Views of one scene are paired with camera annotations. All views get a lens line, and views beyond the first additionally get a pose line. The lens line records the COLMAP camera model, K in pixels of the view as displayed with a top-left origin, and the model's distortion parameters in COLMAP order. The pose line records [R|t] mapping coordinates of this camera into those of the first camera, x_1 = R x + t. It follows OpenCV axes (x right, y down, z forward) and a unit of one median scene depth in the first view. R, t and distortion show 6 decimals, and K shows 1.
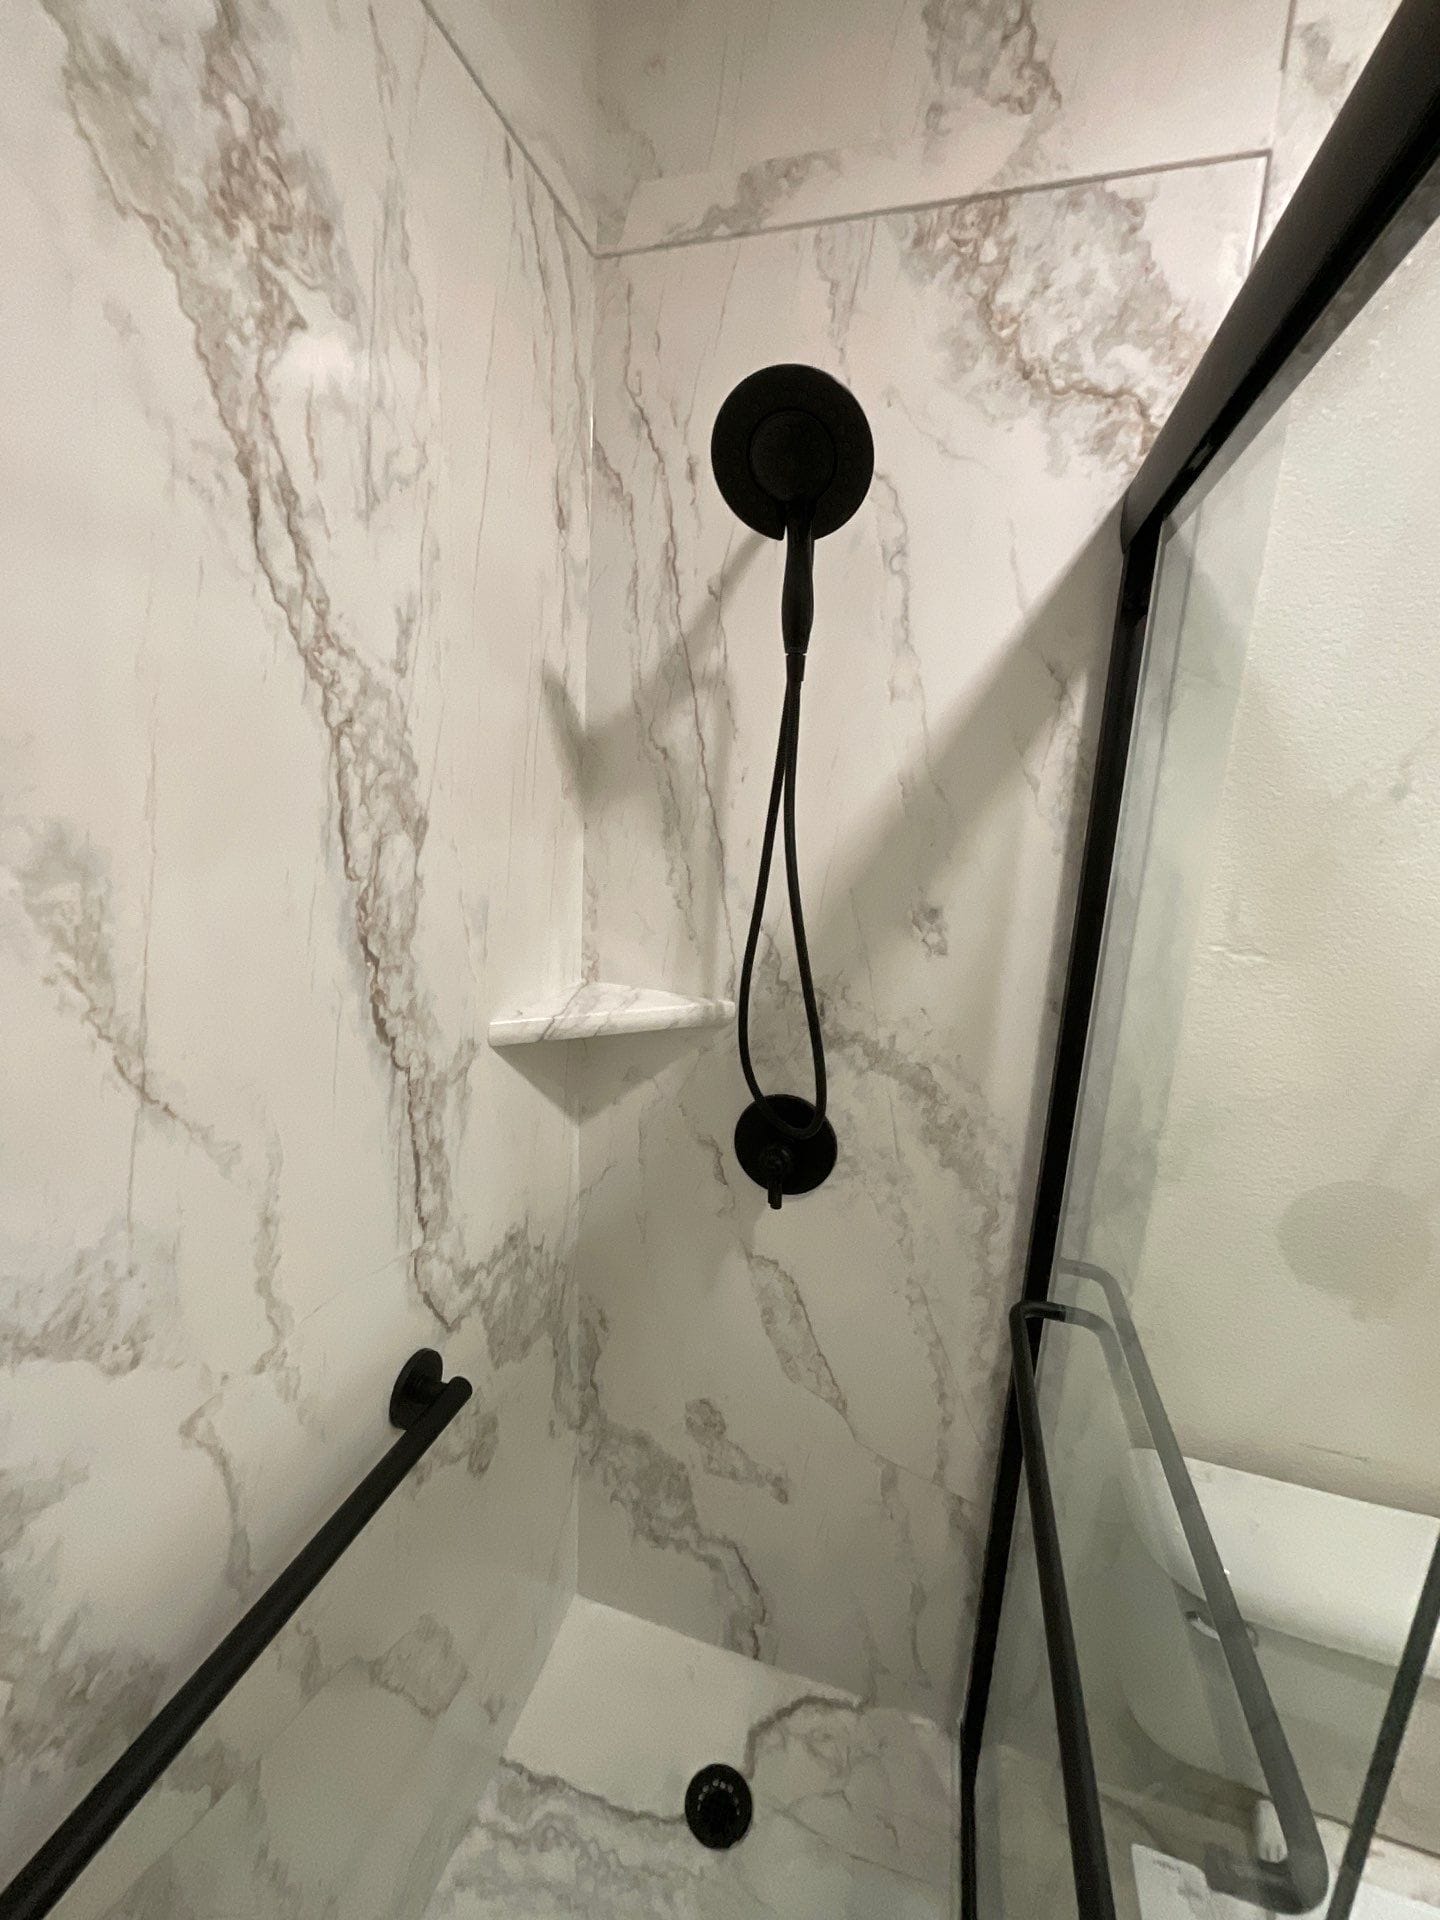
lens RADIAL K [[769.9, 0, 726.2], [0, 769.9, 959.1], [0, 0, 1]] dist [0.000148, -0.000223]
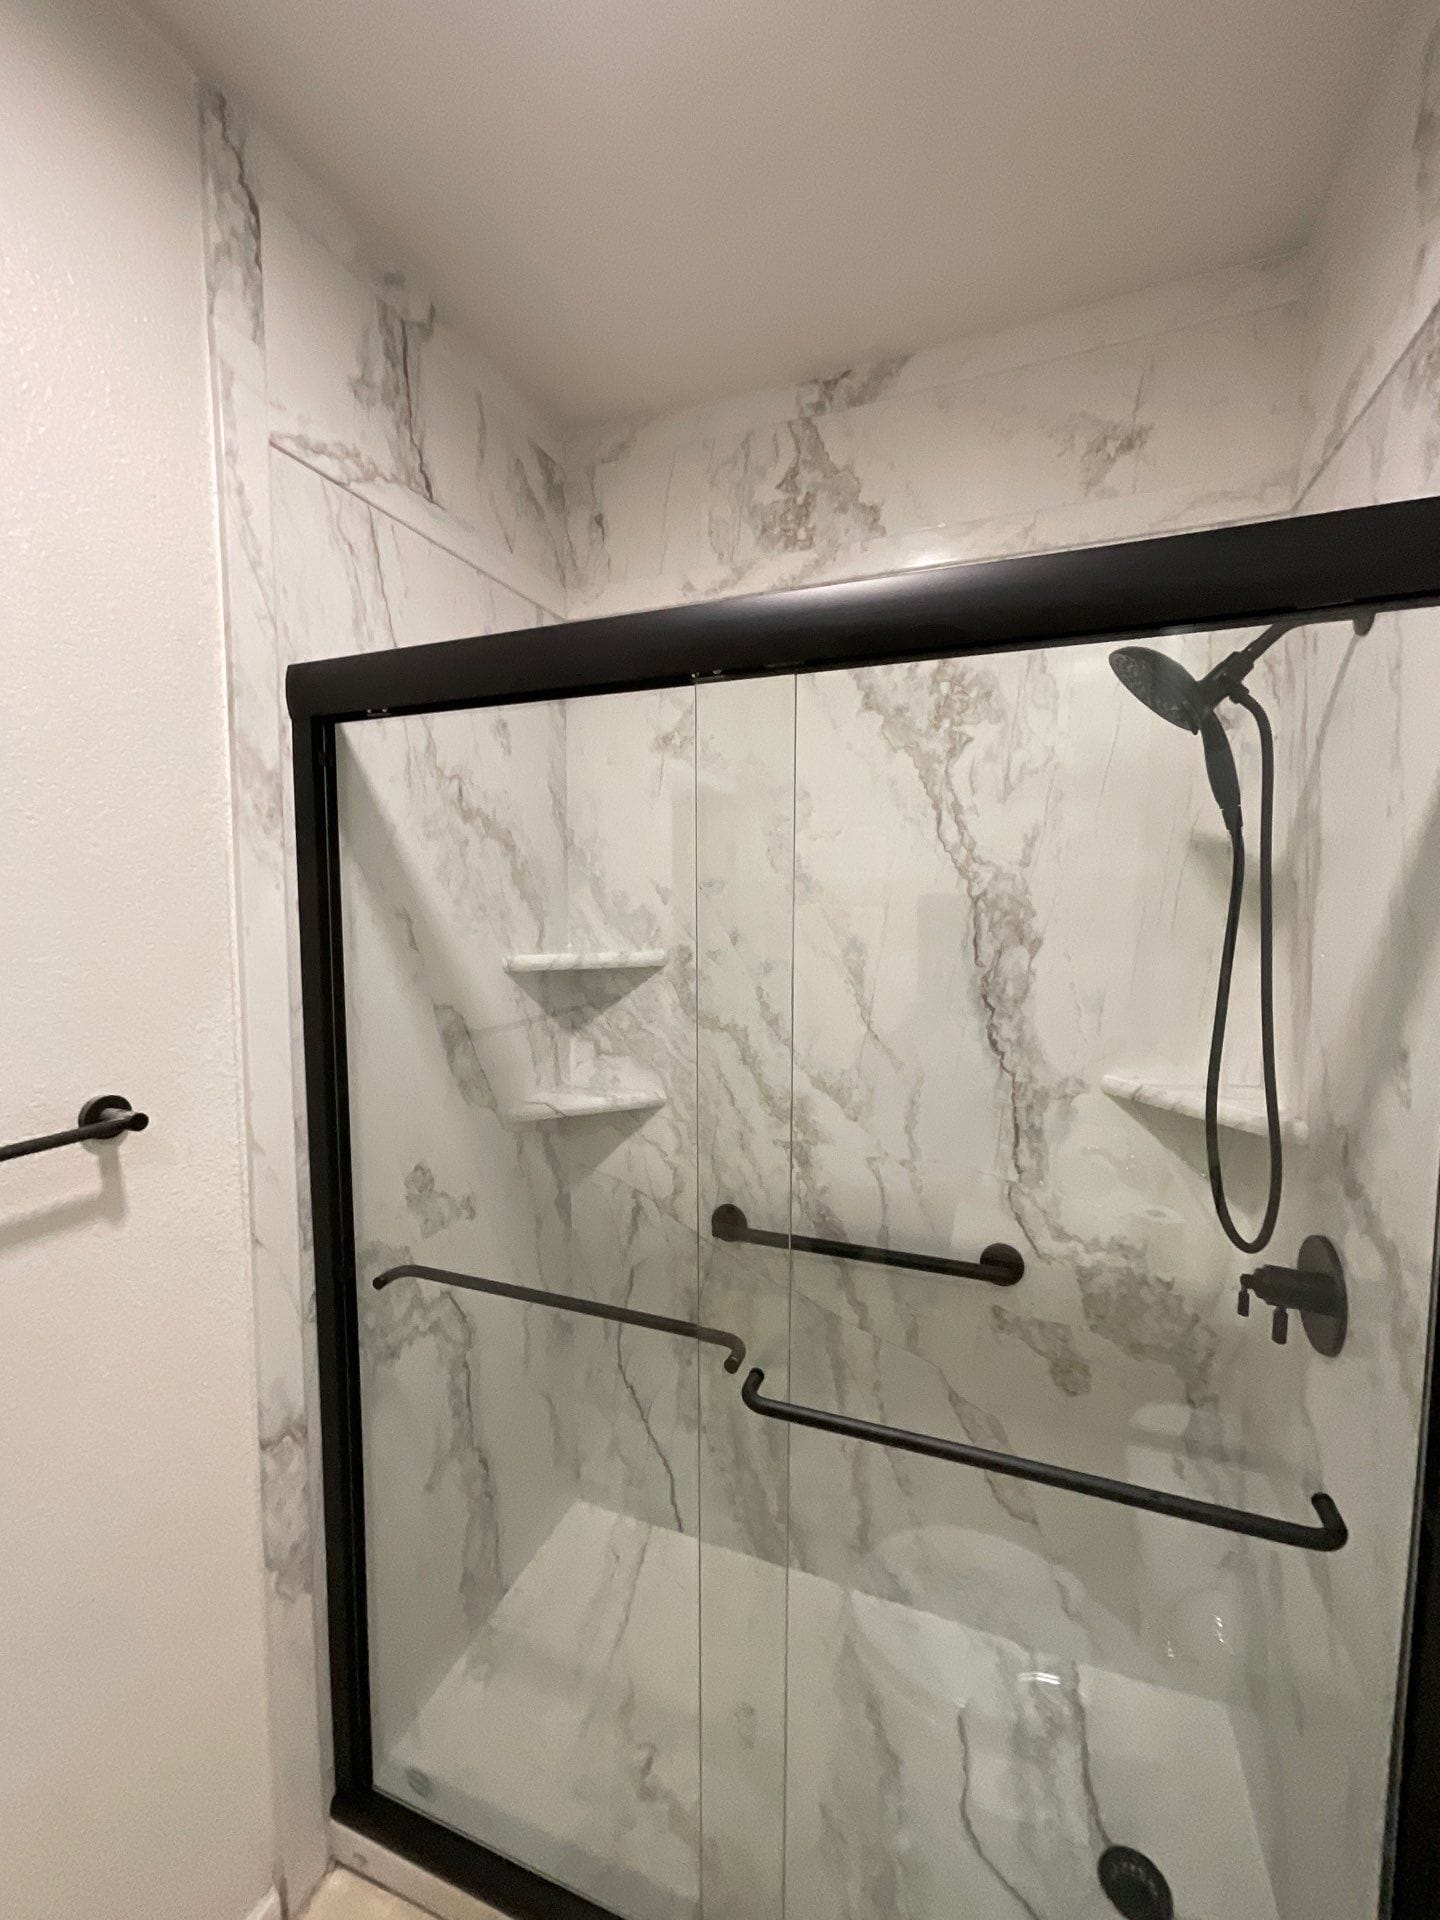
lens RADIAL K [[773.8, 0, 720.3], [0, 773.8, 964.0], [0, 0, 1]] dist [-0.000289, 0.001110]
pose [[-0.071263, 0.033471, -0.996896, 1.637269], [-0.204746, 0.977664, 0.047461, -0.063403], [0.976218, 0.207492, -0.062818, 0.430397]]
